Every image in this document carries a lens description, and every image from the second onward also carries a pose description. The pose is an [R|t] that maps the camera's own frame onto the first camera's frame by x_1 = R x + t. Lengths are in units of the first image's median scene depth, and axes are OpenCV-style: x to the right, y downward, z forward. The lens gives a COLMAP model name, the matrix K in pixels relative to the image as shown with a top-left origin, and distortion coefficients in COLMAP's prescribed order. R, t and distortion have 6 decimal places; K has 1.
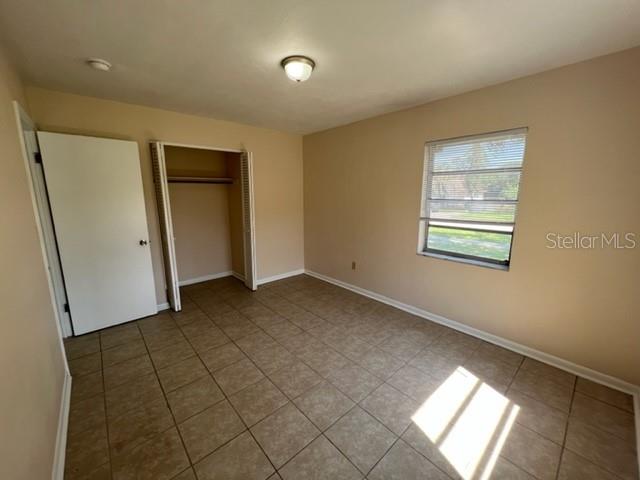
lens RADIAL K [[256.3, 0, 316.7], [0, 256.3, 240.0], [0, 0, 1]] dist [0.000351, 0.000379]
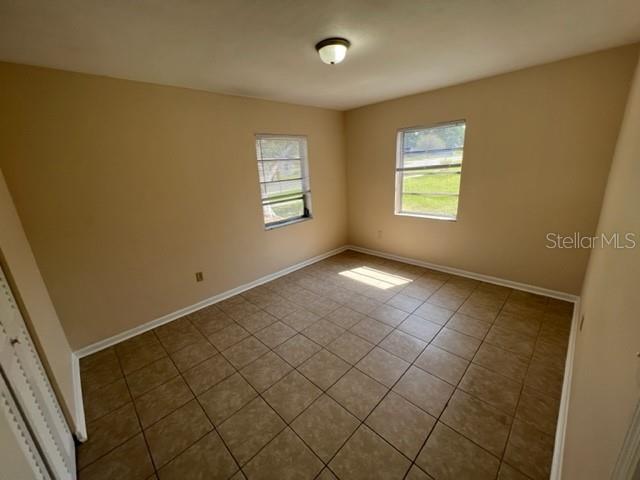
lens RADIAL K [[256.3, 0, 316.6], [0, 256.3, 239.0], [0, 0, 1]] dist [0.000351, 0.000379]
pose [[-0.052610, -0.271520, 0.960994, -0.864796], [0.238598, 0.931037, 0.276118, -0.201849], [-0.969692, 0.243818, 0.015802, 0.867075]]
